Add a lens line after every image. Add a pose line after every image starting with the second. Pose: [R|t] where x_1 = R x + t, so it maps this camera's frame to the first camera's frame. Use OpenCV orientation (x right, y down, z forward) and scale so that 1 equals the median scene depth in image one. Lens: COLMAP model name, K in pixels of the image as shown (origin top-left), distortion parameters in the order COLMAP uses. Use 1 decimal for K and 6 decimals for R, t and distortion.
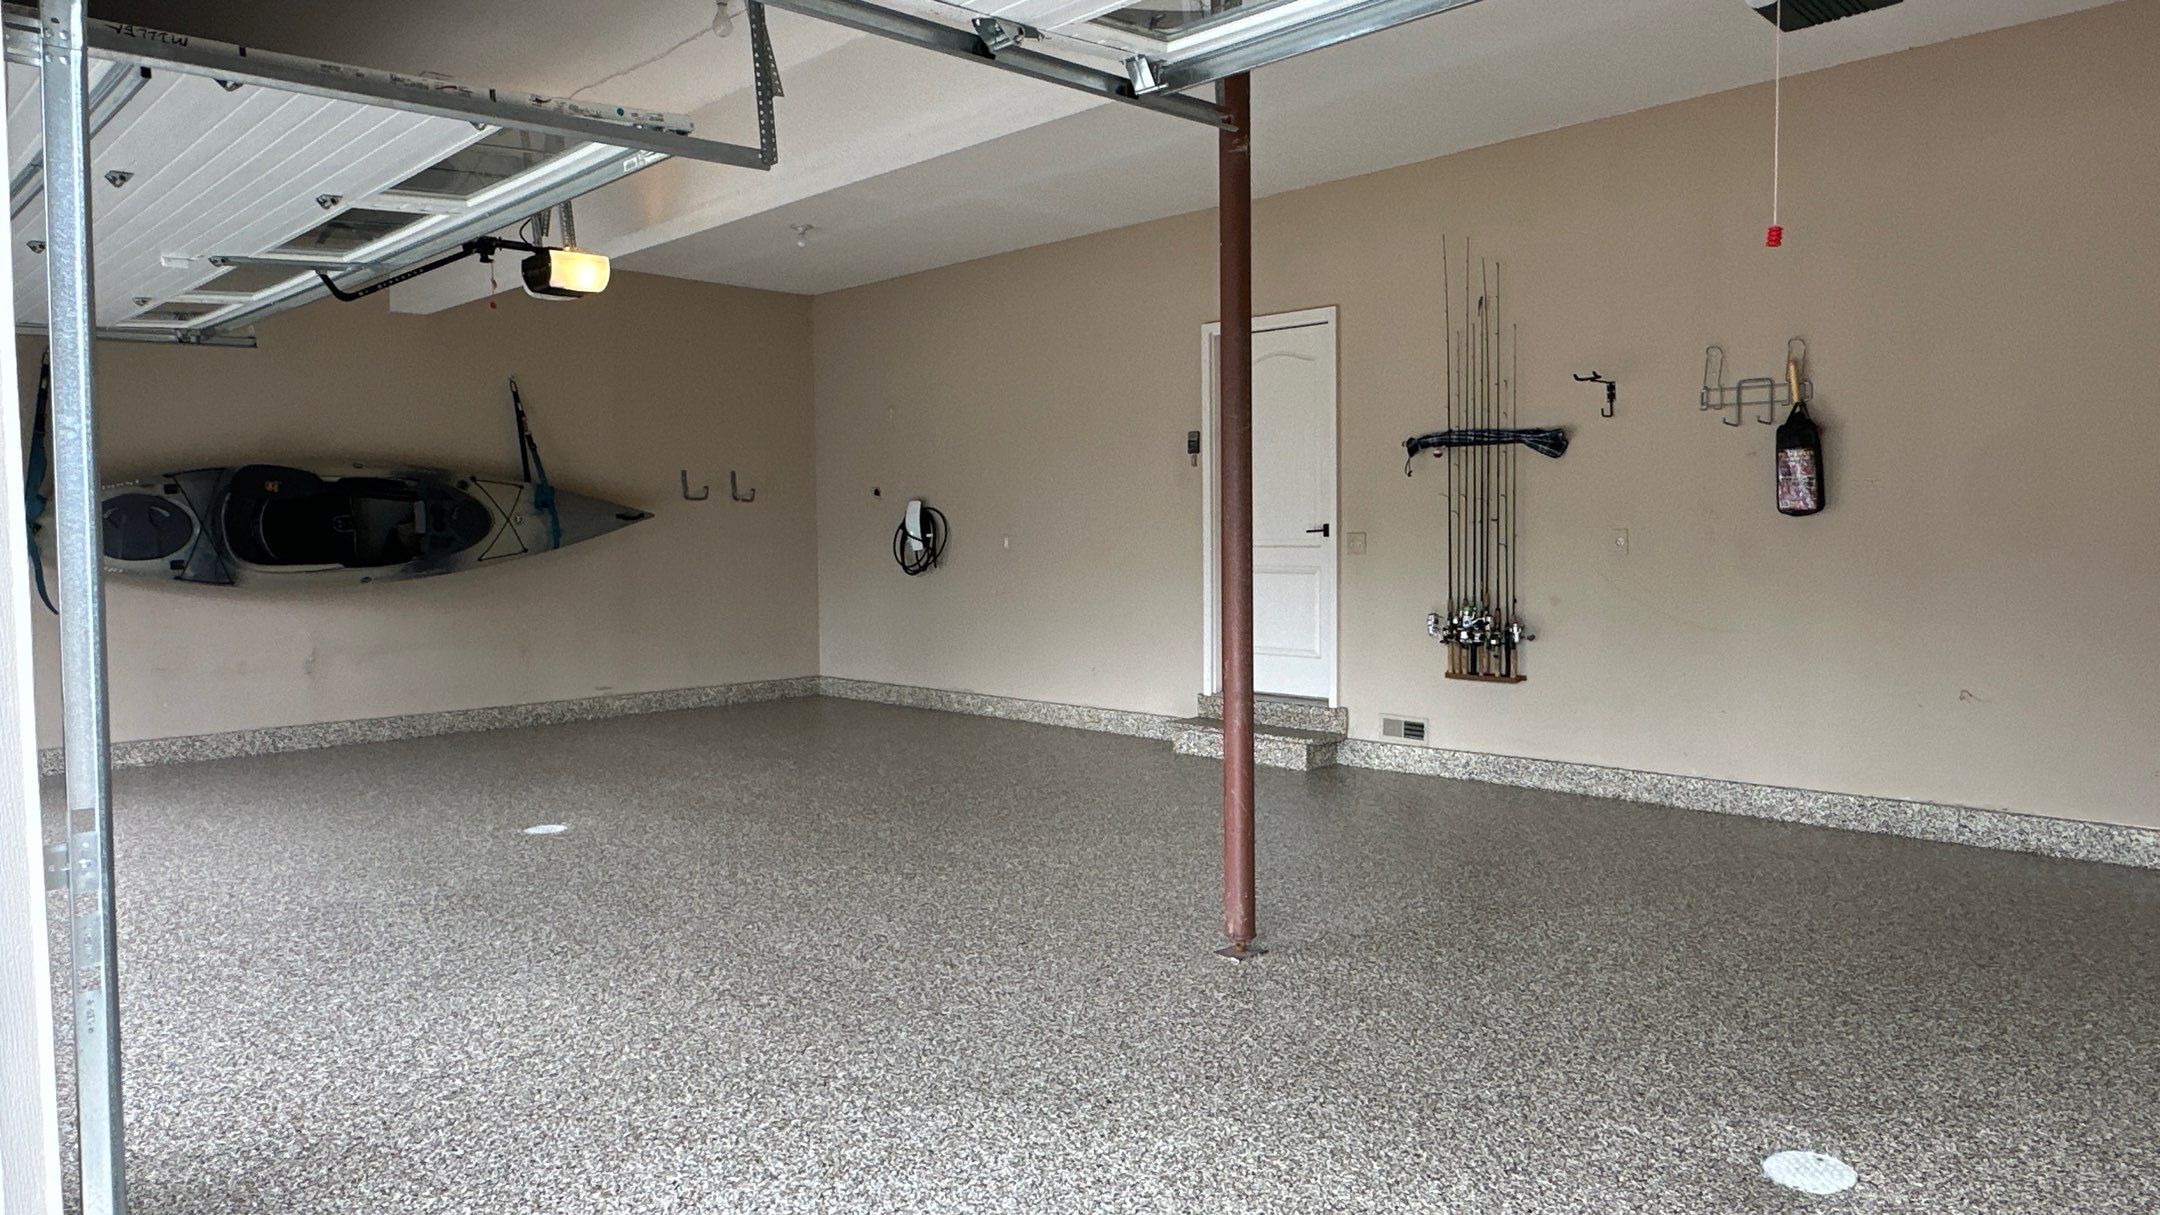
lens RADIAL K [[1408.2, 0, 1083.8], [0, 1408.2, 610.8], [0, 0, 1]] dist [-0.003711, 0.000281]
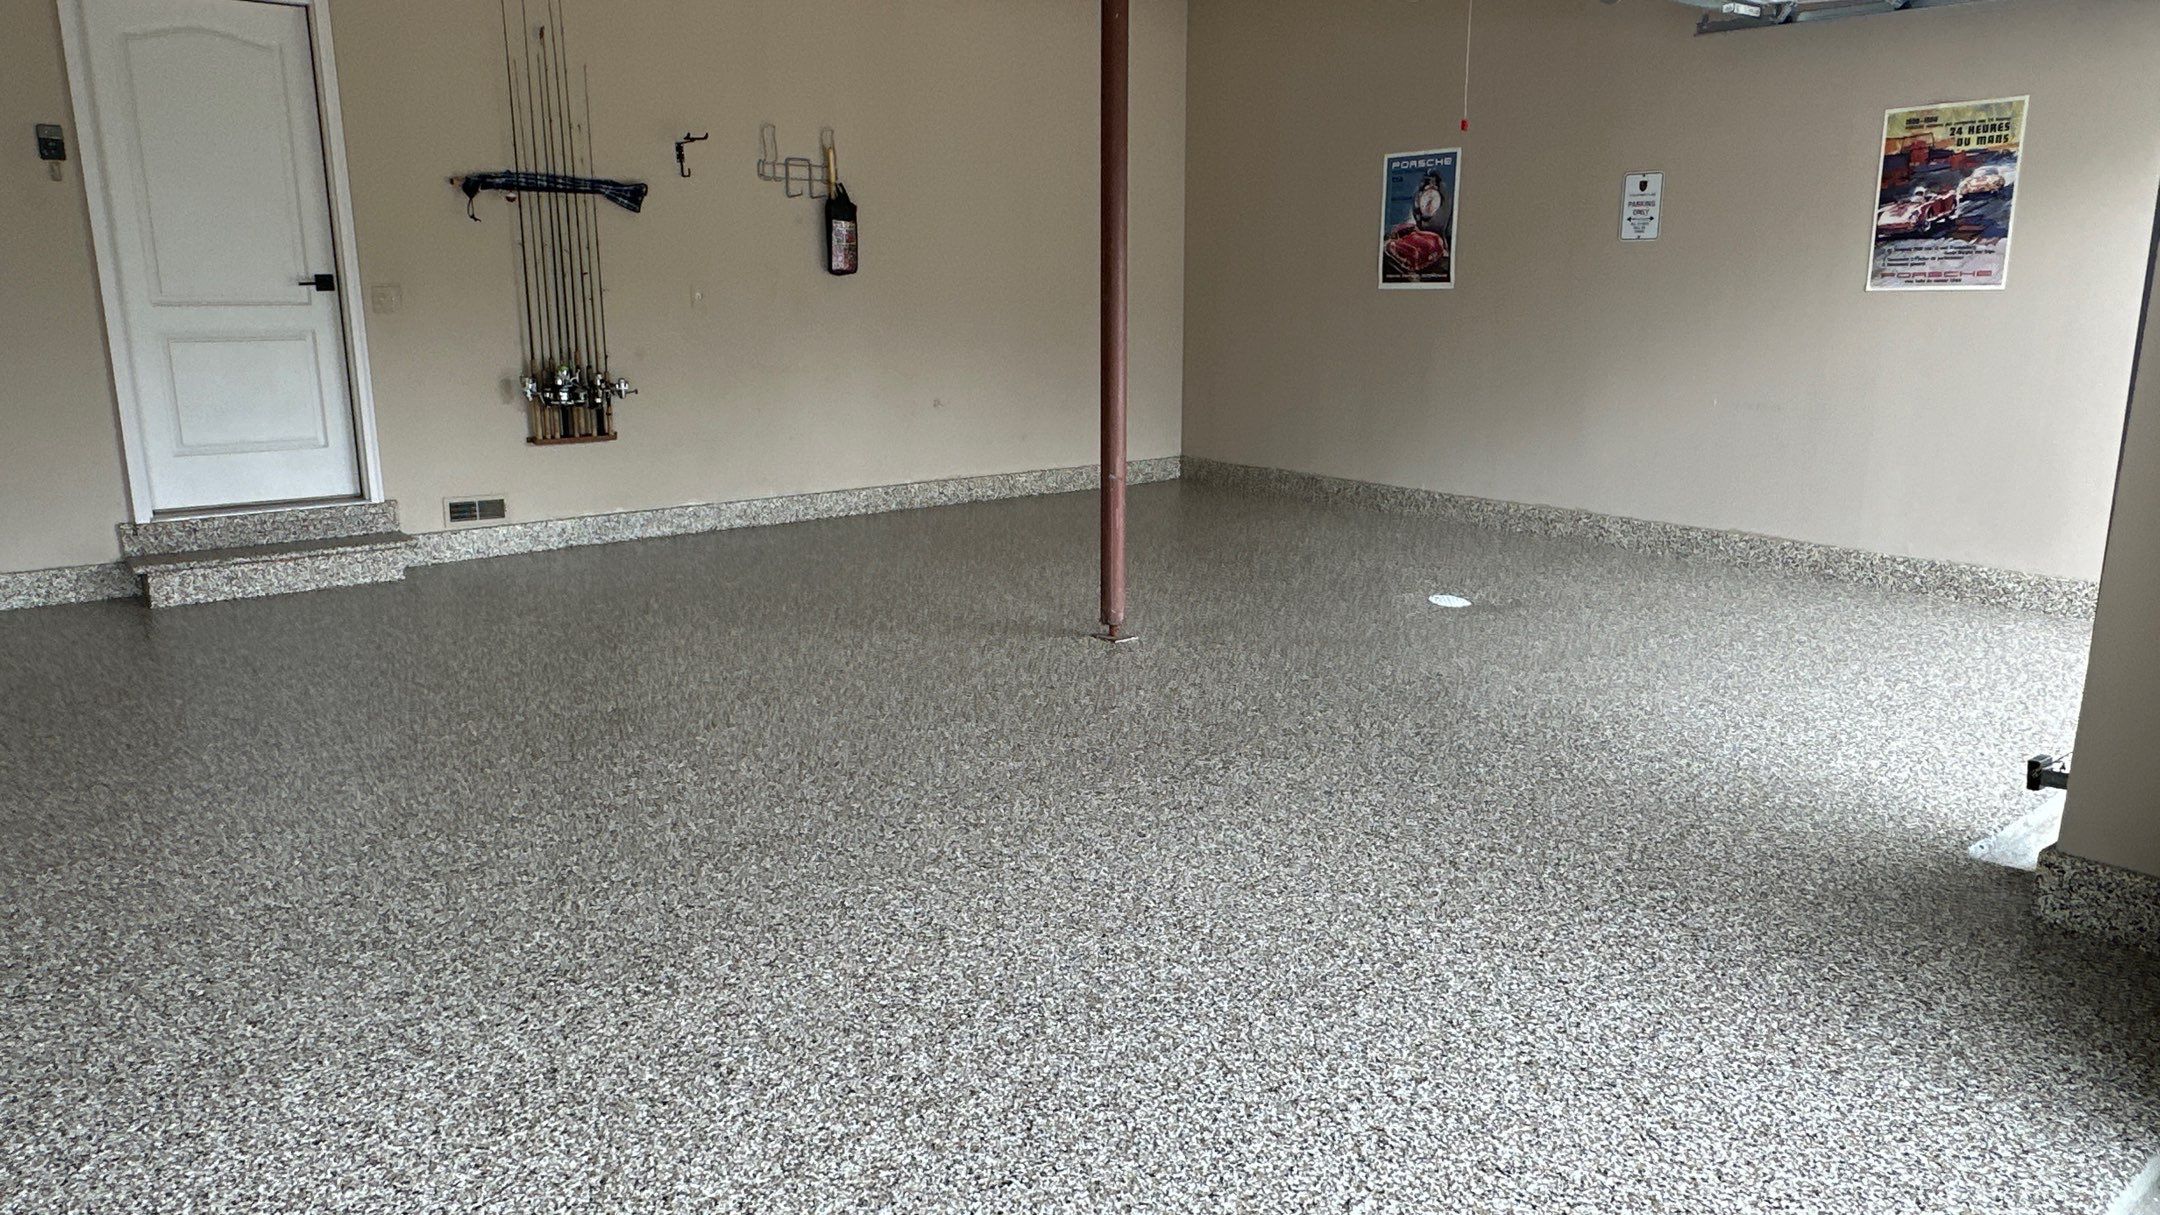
lens RADIAL K [[1408.2, 0, 1083.8], [0, 1408.2, 610.8], [0, 0, 1]] dist [-0.003711, 0.000281]
pose [[0.109333, -0.211983, 0.971138, -0.671718], [0.055648, 0.976768, 0.206947, -0.019257], [-0.992446, 0.031416, 0.118590, 0.558639]]
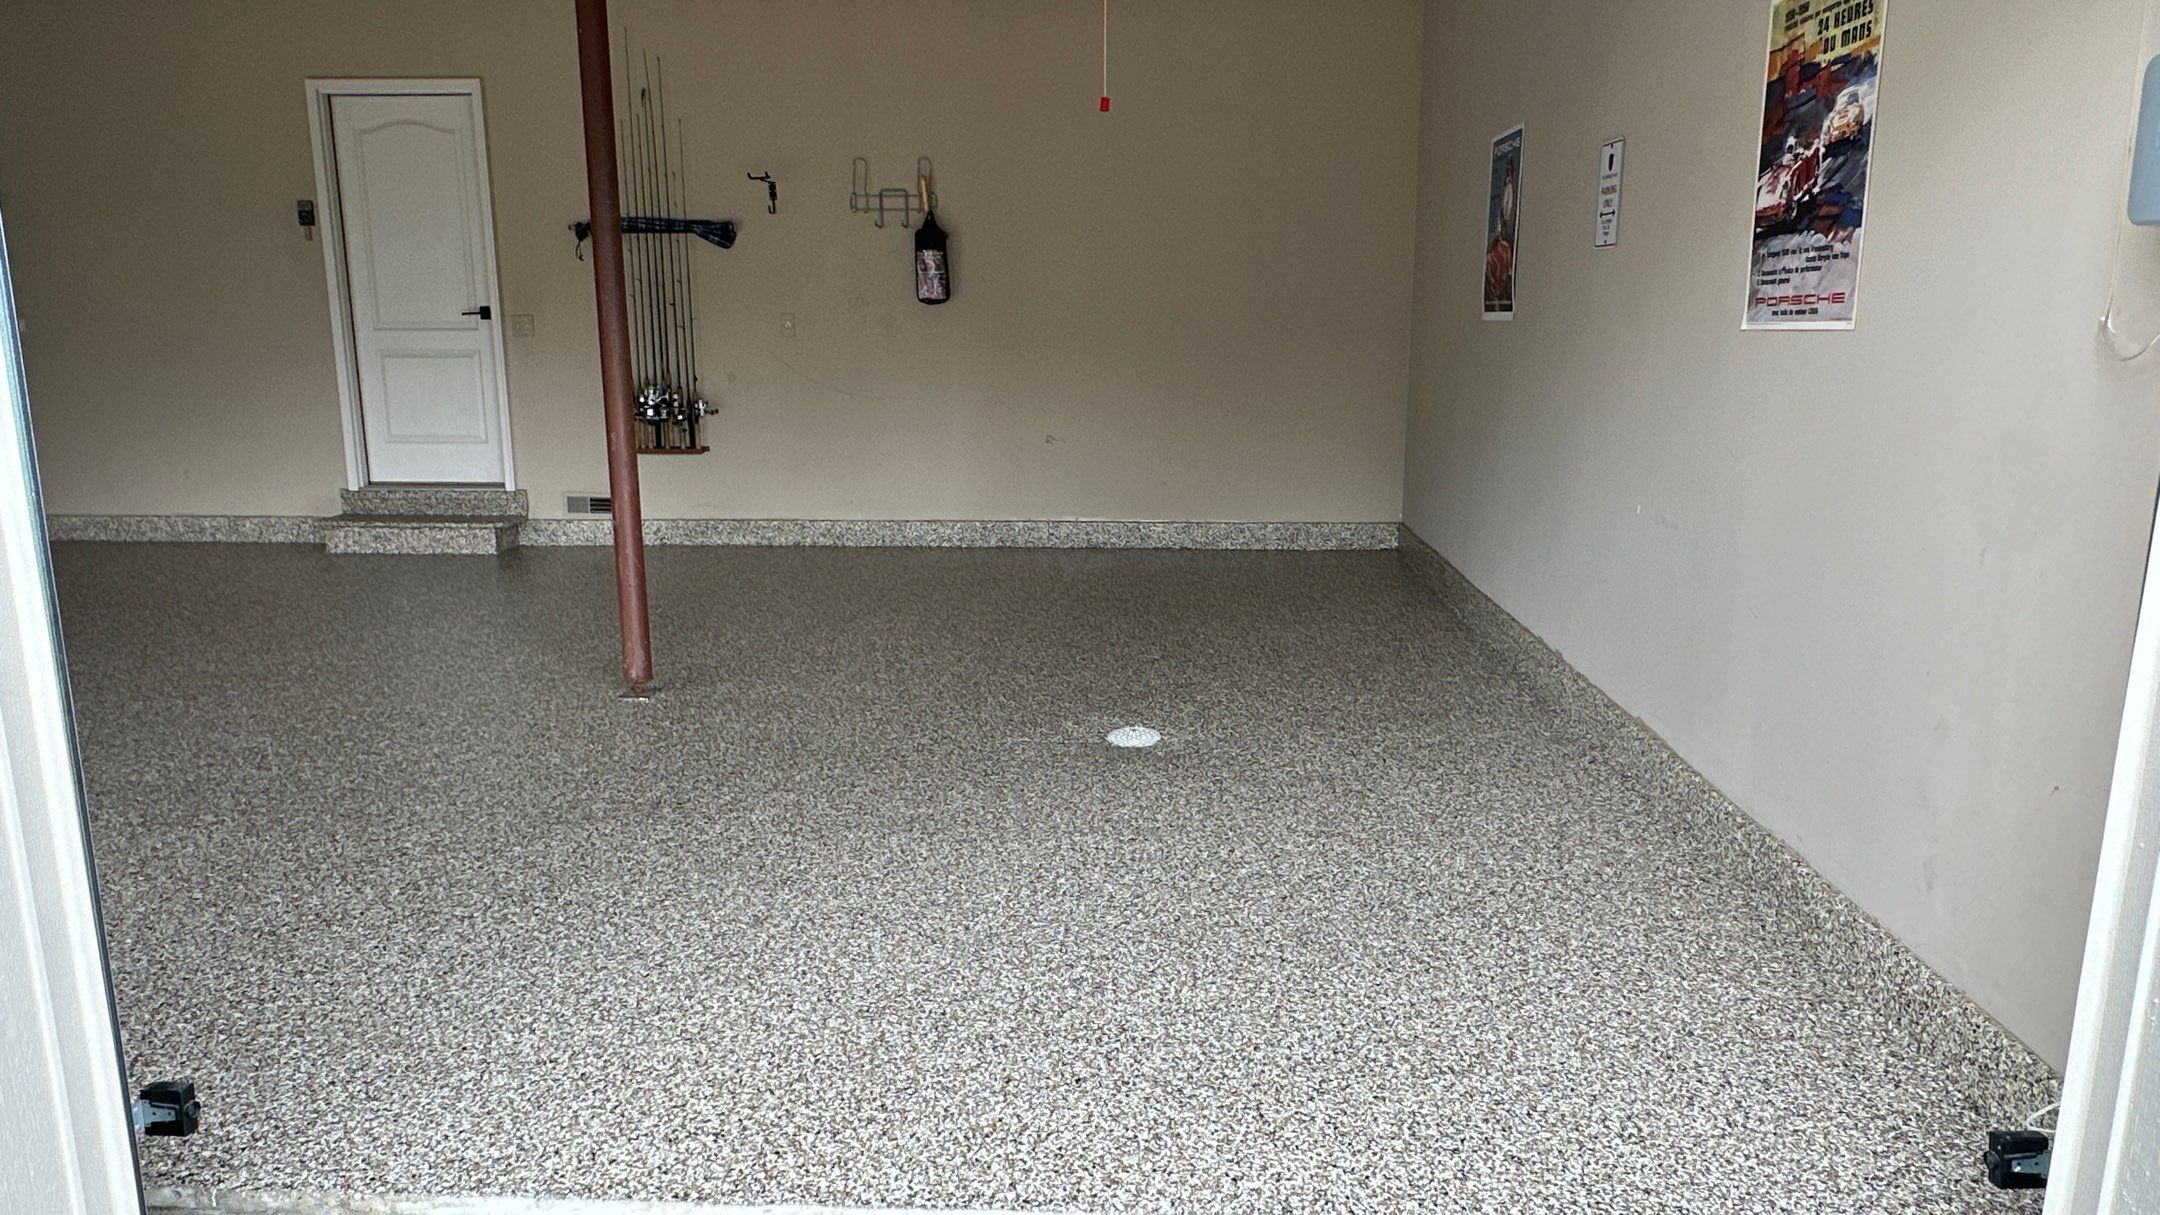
lens RADIAL K [[1408.2, 0, 1083.8], [0, 1408.2, 610.8], [0, 0, 1]] dist [-0.003711, 0.000281]
pose [[0.736179, -0.130922, 0.664003, -0.231736], [0.031305, 0.986648, 0.159832, 0.005475], [-0.676062, -0.096878, 0.730448, -0.034815]]
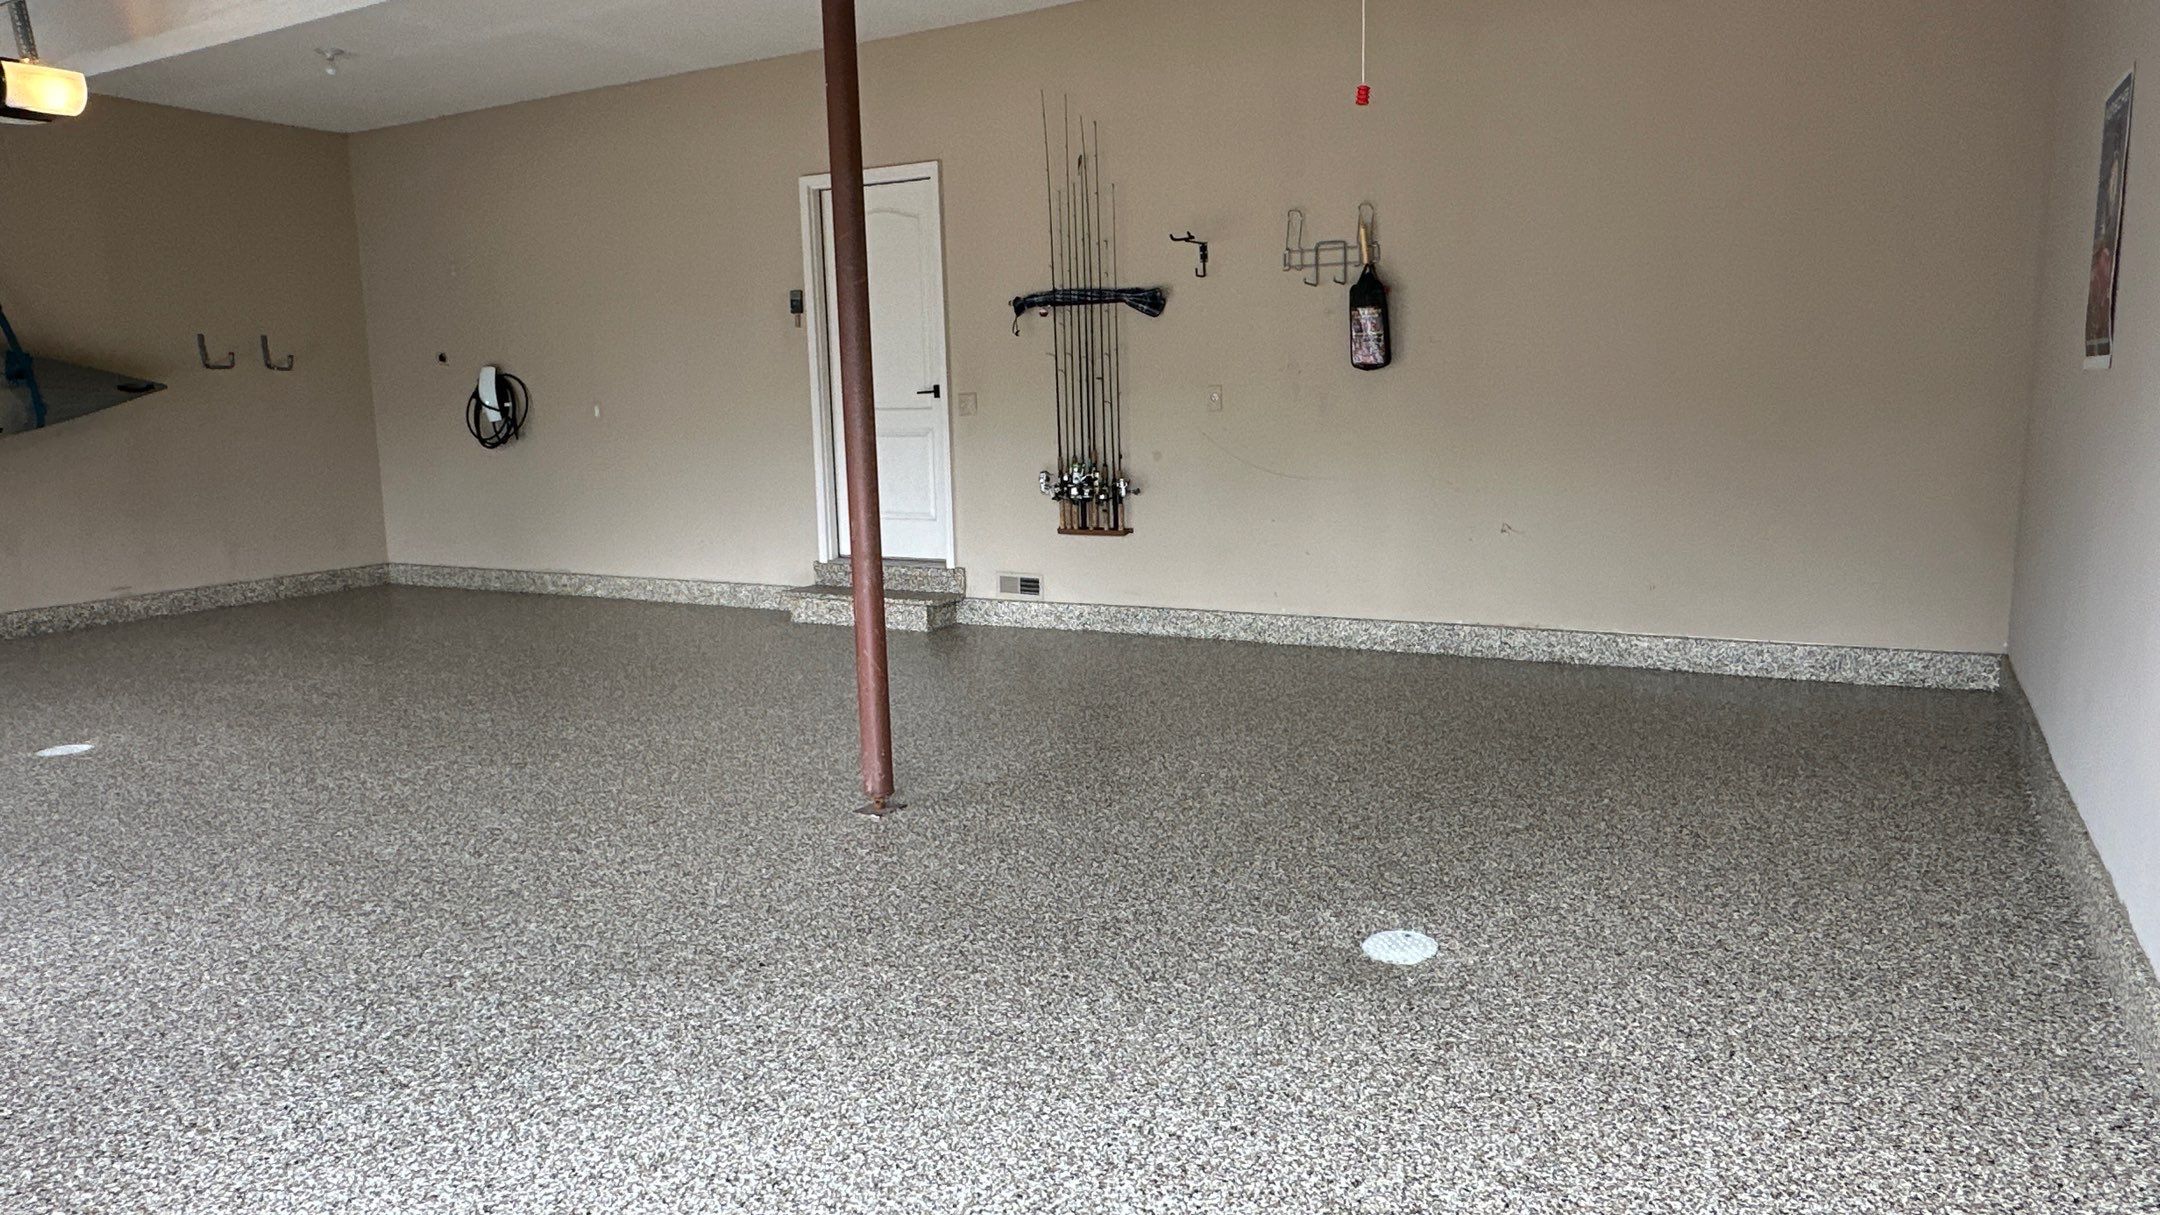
lens RADIAL K [[1408.2, 0, 1083.8], [0, 1408.2, 610.8], [0, 0, 1]] dist [-0.003711, 0.000281]
pose [[0.960404, -0.056333, 0.272857, -0.009841], [0.030980, 0.994865, 0.096351, 0.005301], [-0.276883, -0.084083, 0.957218, 0.003230]]
